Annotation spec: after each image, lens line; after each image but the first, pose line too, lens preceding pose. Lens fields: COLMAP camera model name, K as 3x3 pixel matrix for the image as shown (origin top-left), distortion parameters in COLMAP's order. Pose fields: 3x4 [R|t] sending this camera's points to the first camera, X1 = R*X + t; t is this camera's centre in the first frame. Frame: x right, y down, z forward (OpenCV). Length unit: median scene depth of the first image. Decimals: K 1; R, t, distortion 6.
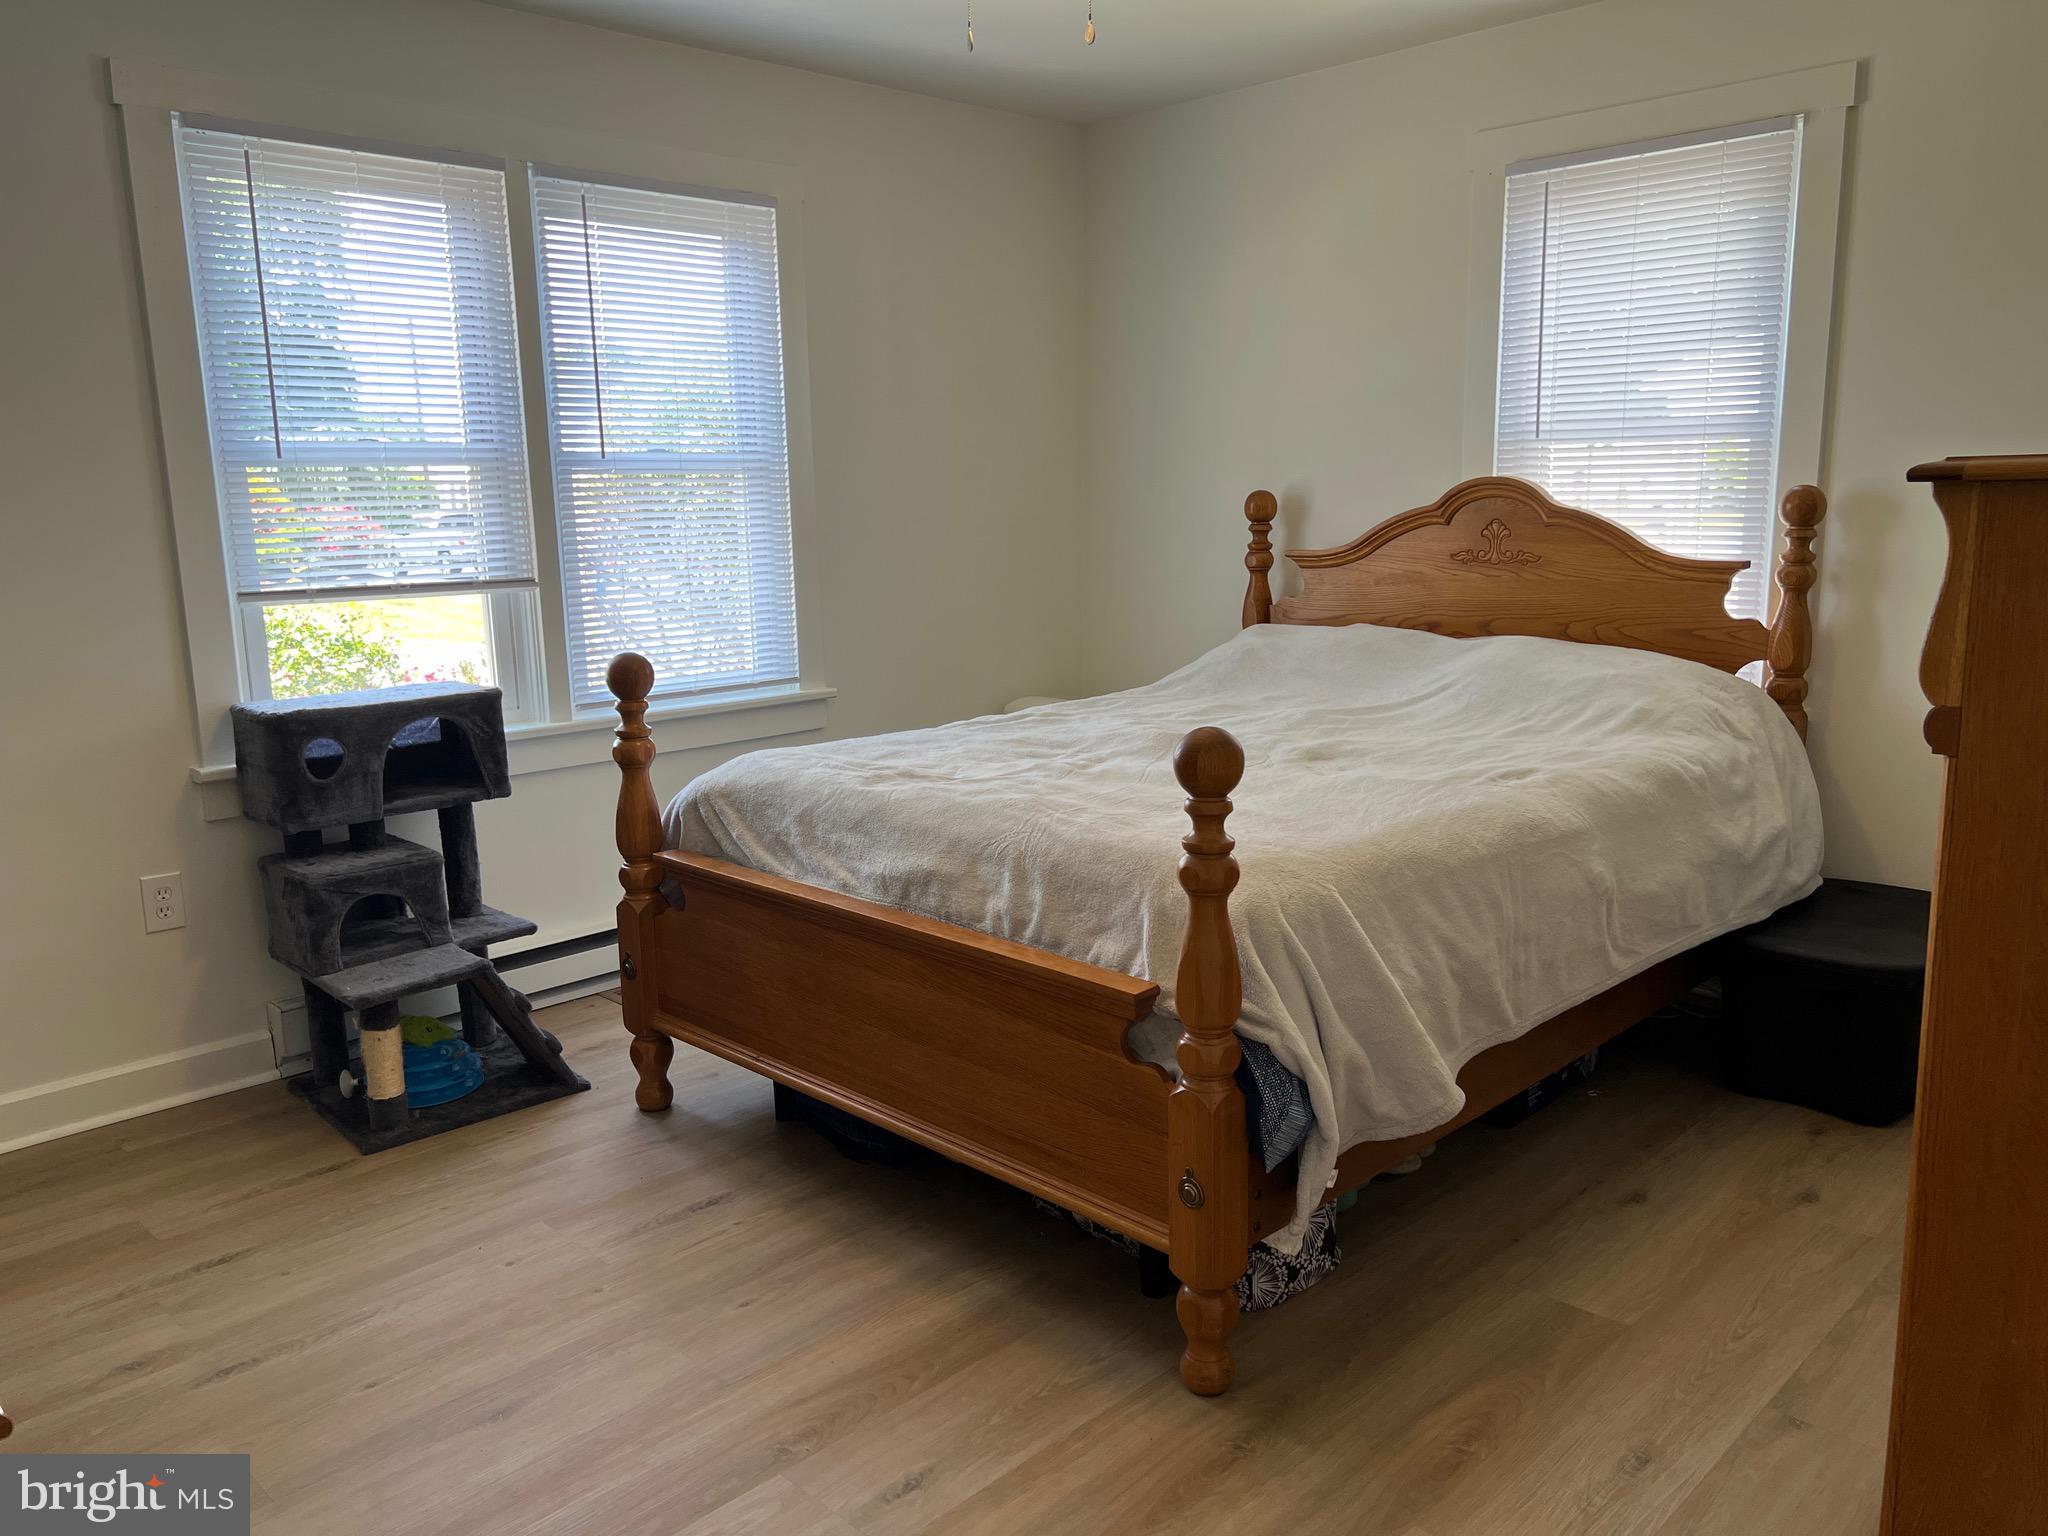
lens RADIAL K [[1556.7, 0, 1024.0], [0, 1556.7, 768.0], [0, 0, 1]] dist [0.085168, -0.092656]
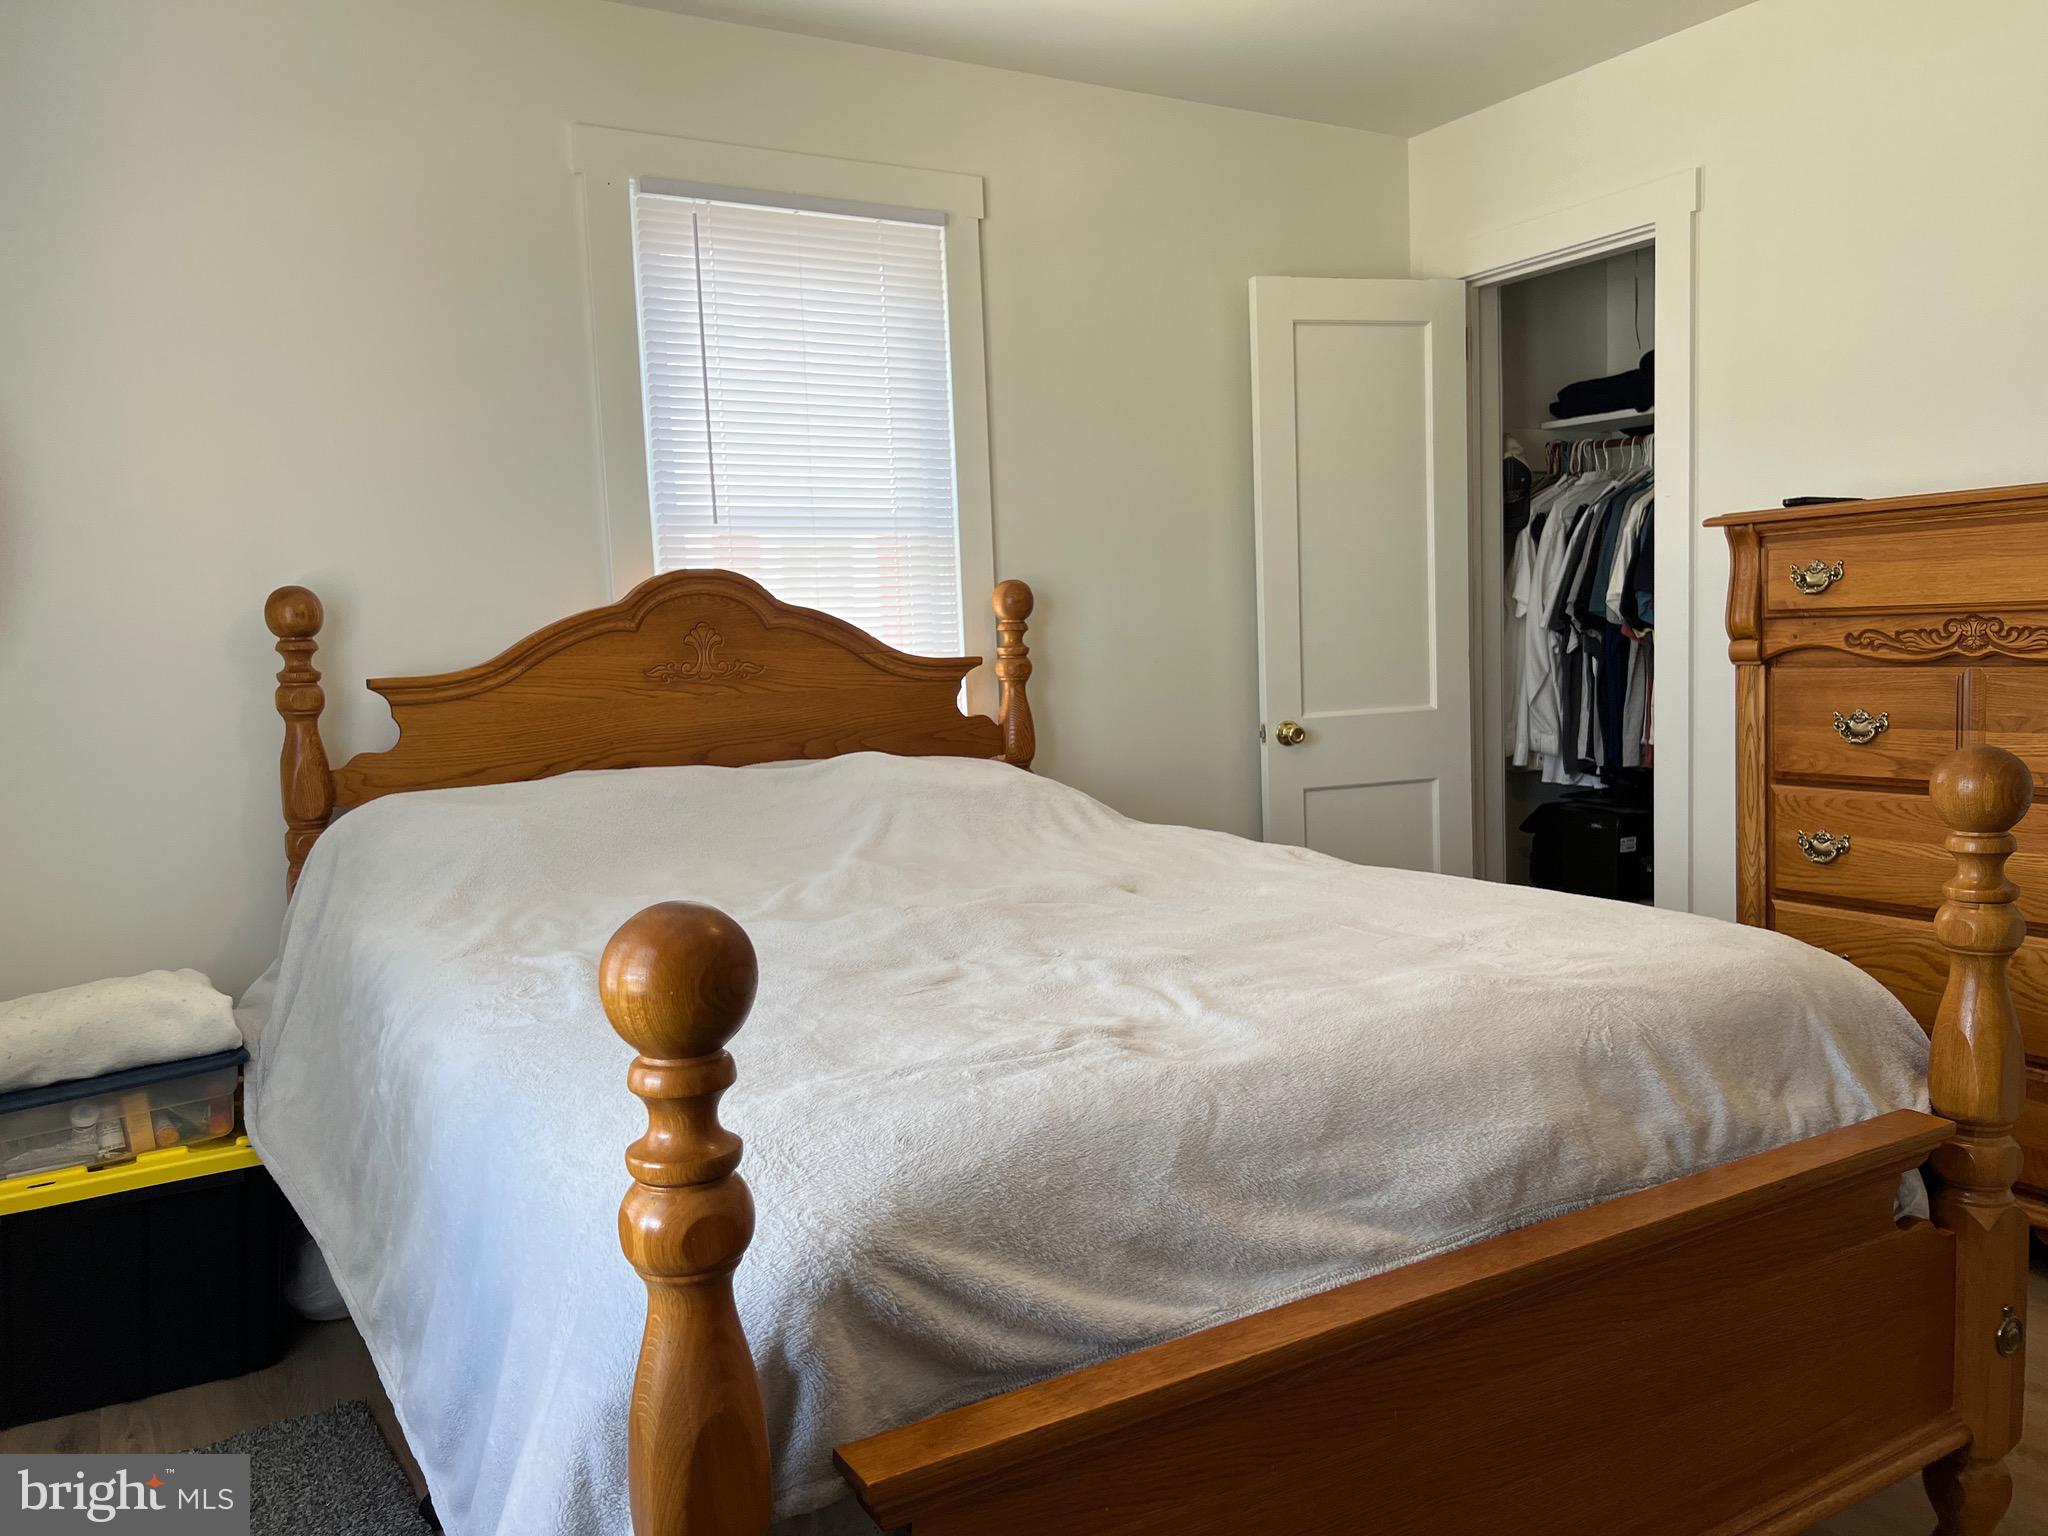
lens RADIAL K [[1556.7, 0, 1024.0], [0, 1556.7, 768.0], [0, 0, 1]] dist [0.085168, -0.092656]
pose [[0.235201, -0.076572, 0.968926, -0.458599], [0.206372, 0.978095, 0.027201, -0.081300], [-0.949785, 0.193561, 0.245851, 0.723598]]
